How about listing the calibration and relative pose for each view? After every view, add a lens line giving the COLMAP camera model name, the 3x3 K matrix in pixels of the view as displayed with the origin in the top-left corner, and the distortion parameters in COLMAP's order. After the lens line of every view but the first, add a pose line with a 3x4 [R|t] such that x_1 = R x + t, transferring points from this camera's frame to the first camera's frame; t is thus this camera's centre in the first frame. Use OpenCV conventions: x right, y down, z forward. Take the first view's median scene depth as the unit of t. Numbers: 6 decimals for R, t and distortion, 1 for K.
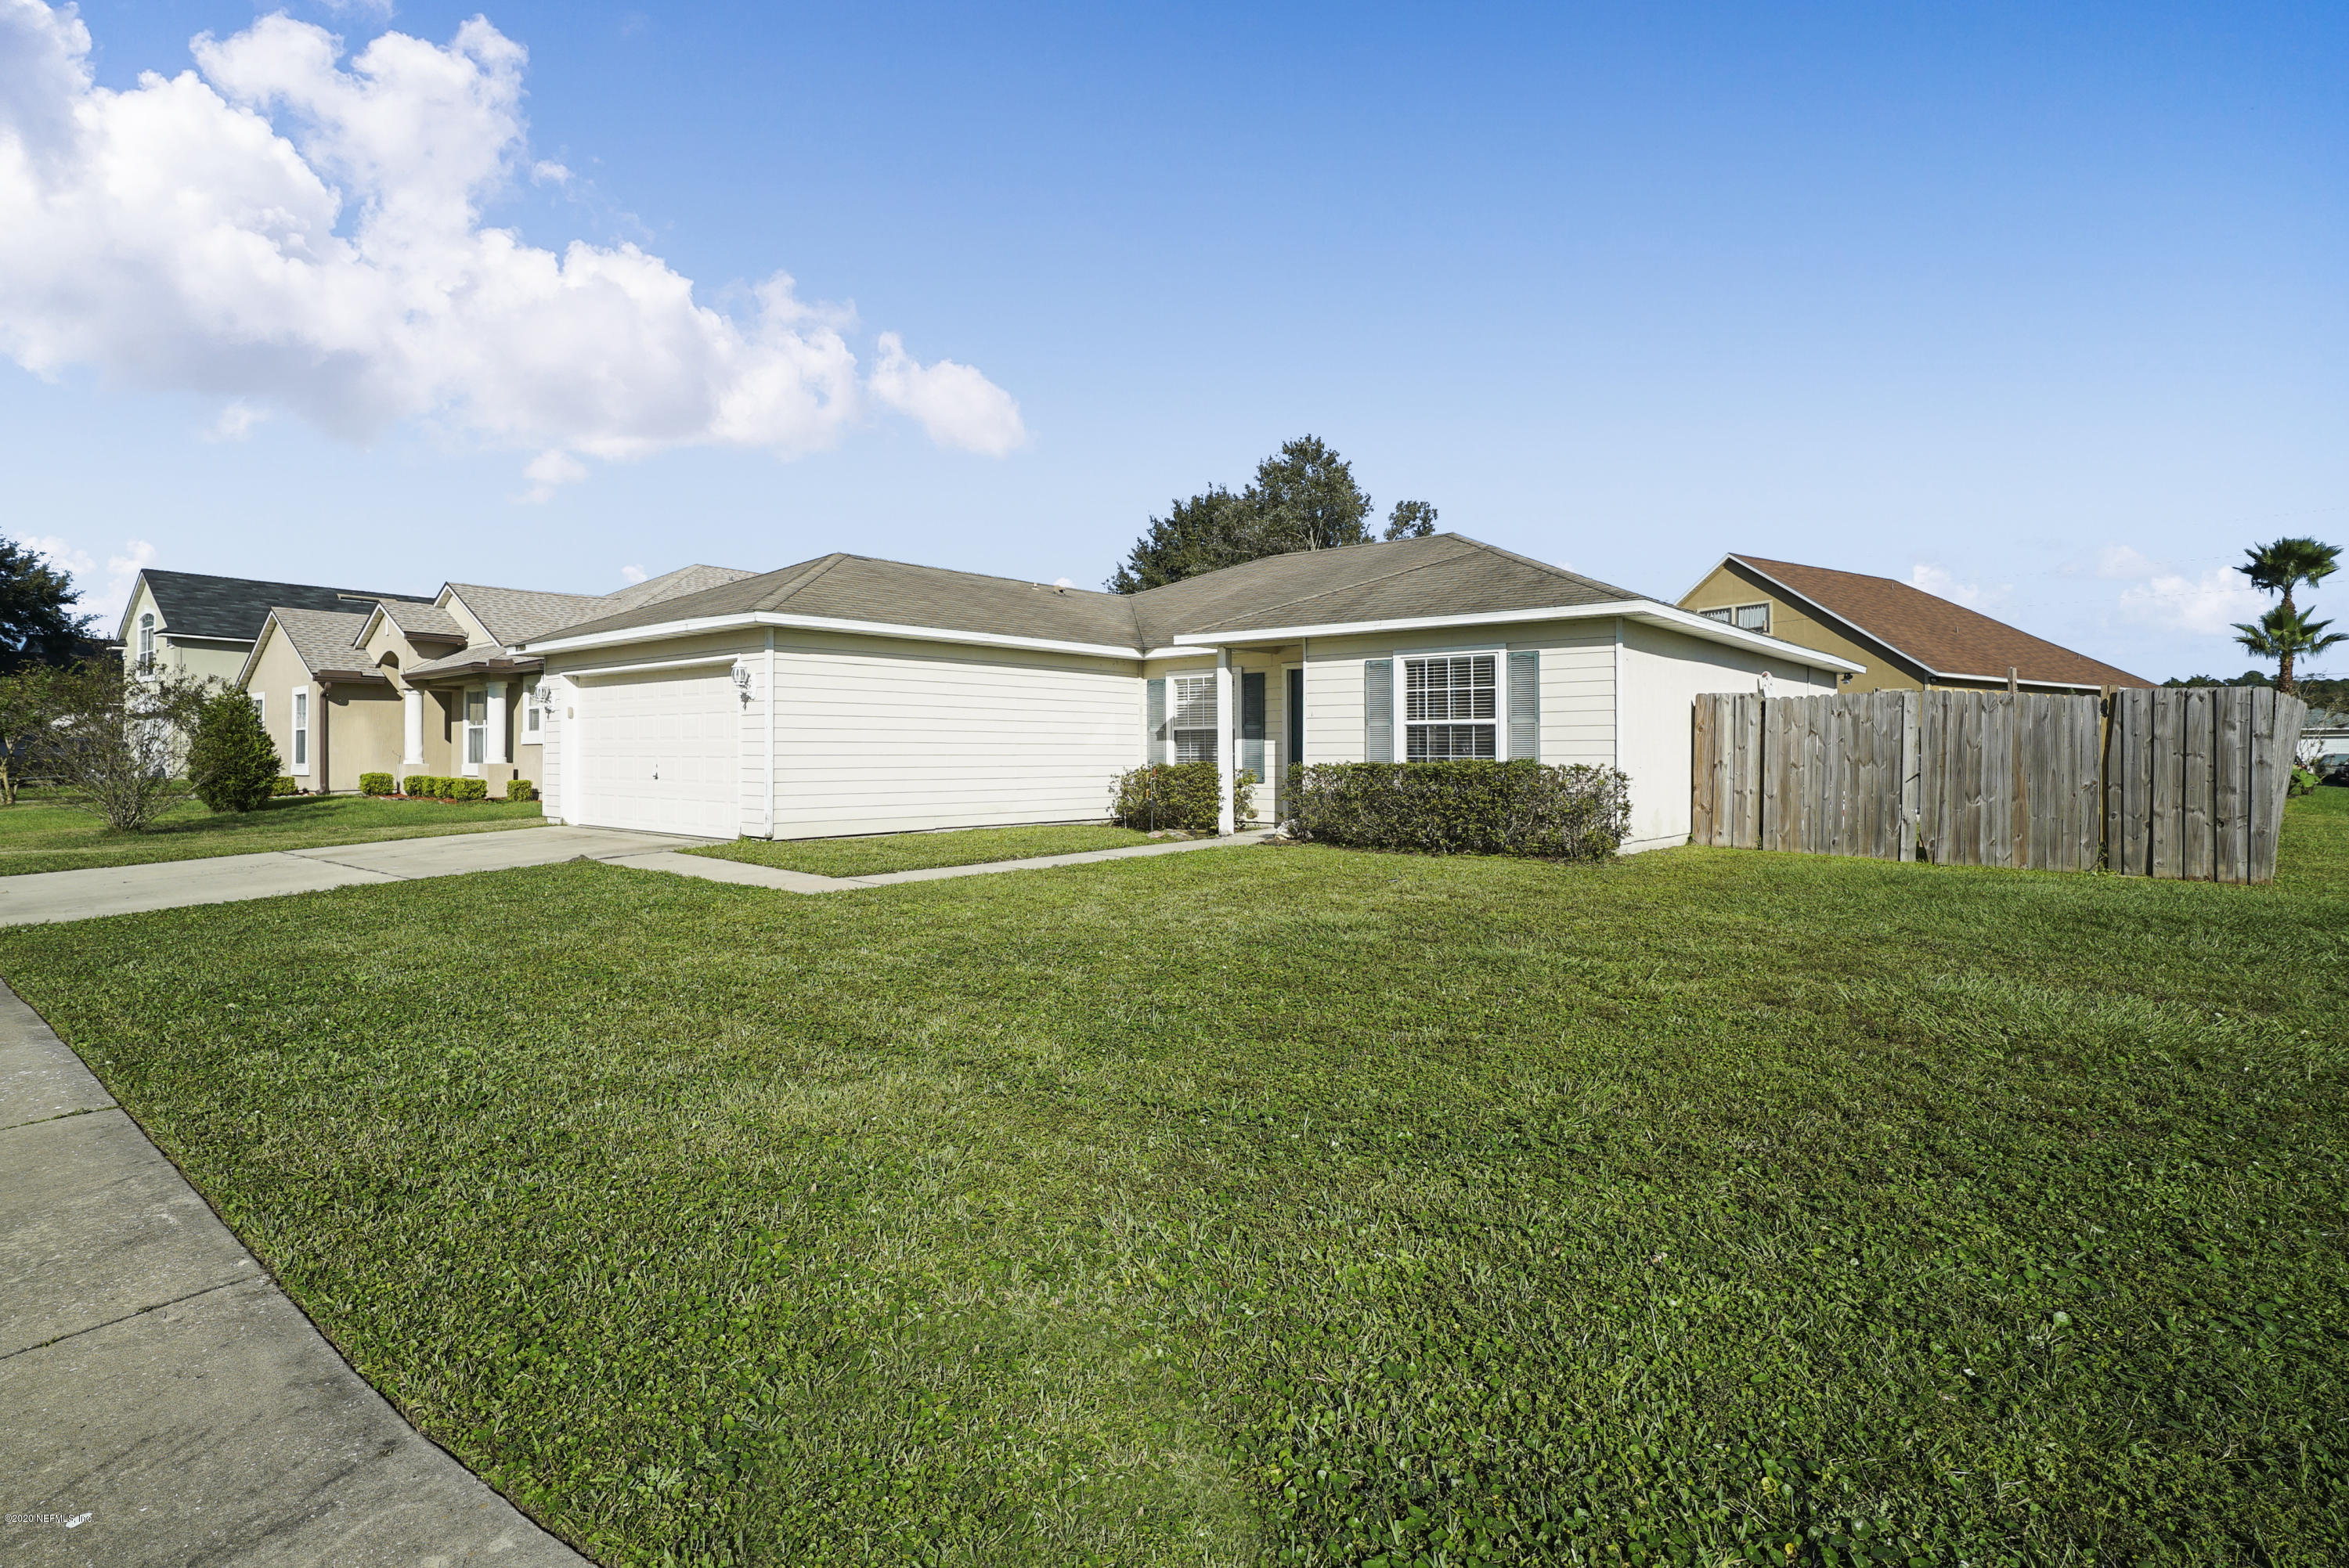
lens RADIAL K [[1137.9, 0, 1114.1], [0, 1137.9, 759.8], [0, 0, 1]] dist [-0.031171, 0.007735]
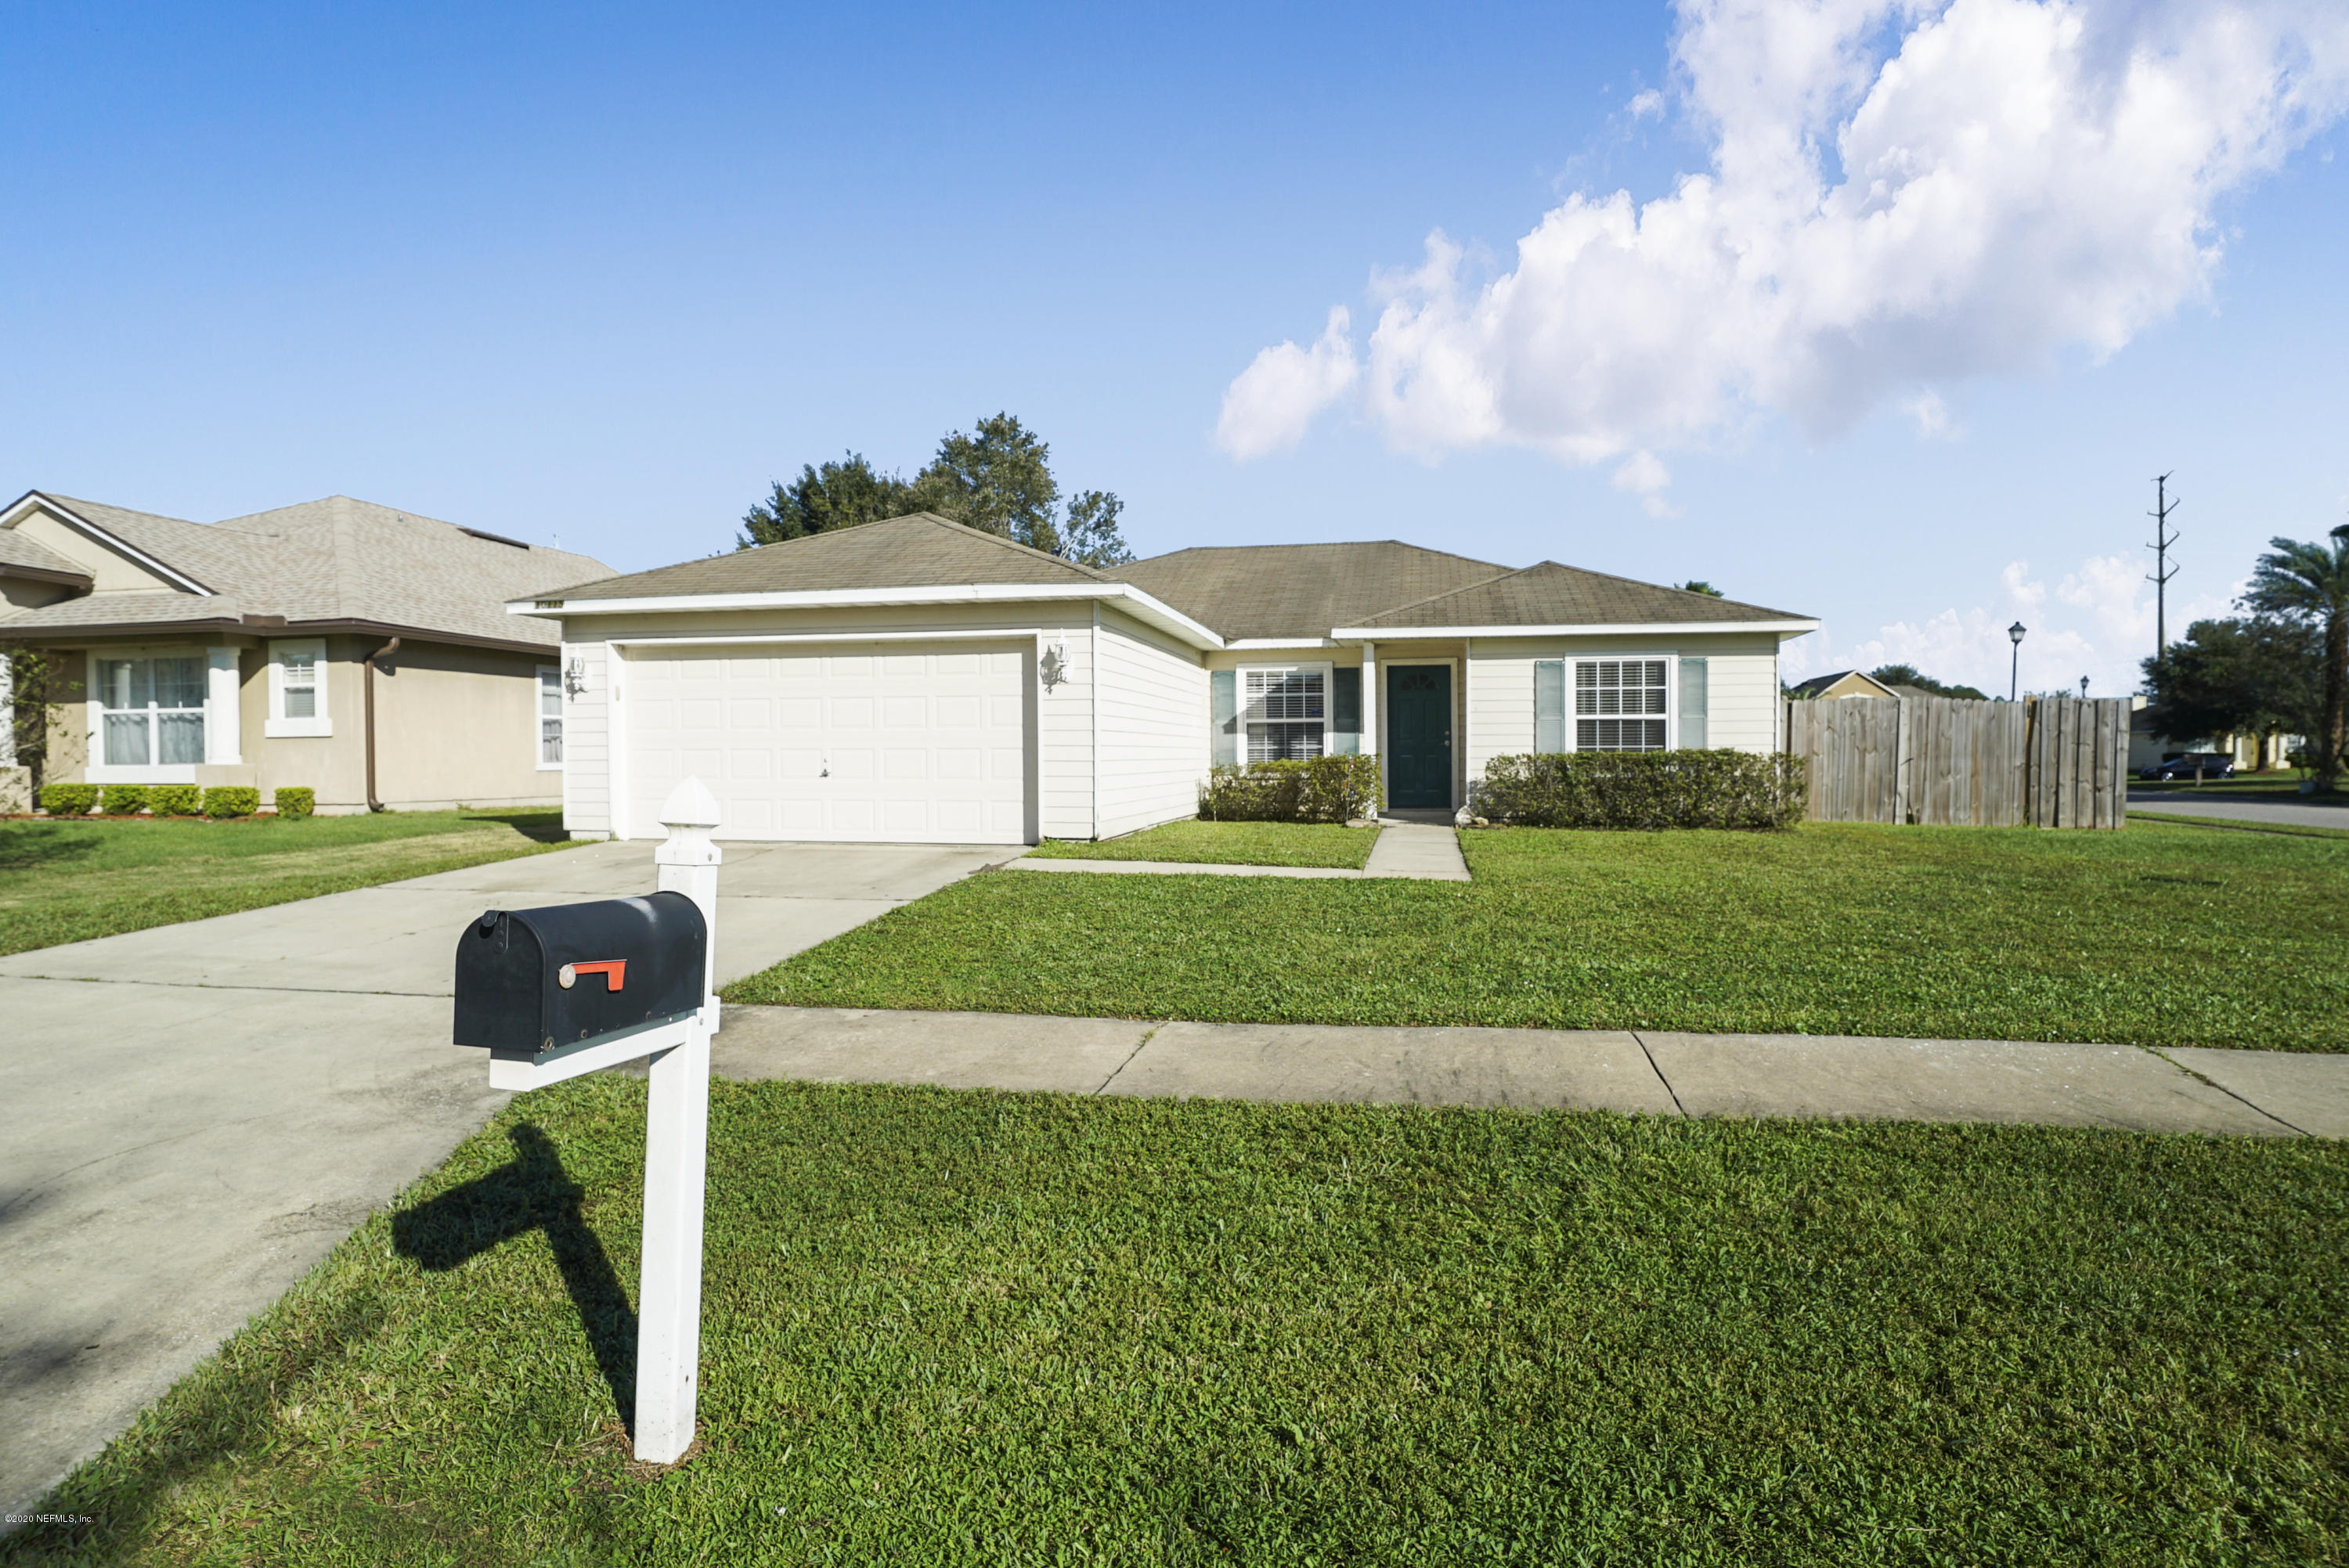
lens RADIAL K [[1235.3, 0, 1173.6], [0, 1235.3, 794.6], [0, 0, 1]] dist [-0.017737, 0.000573]
pose [[0.883301, -0.018381, 0.468445, -0.712407], [0.006455, 0.999613, 0.027051, 0.009177], [-0.468761, -0.020871, 0.883078, 0.108797]]
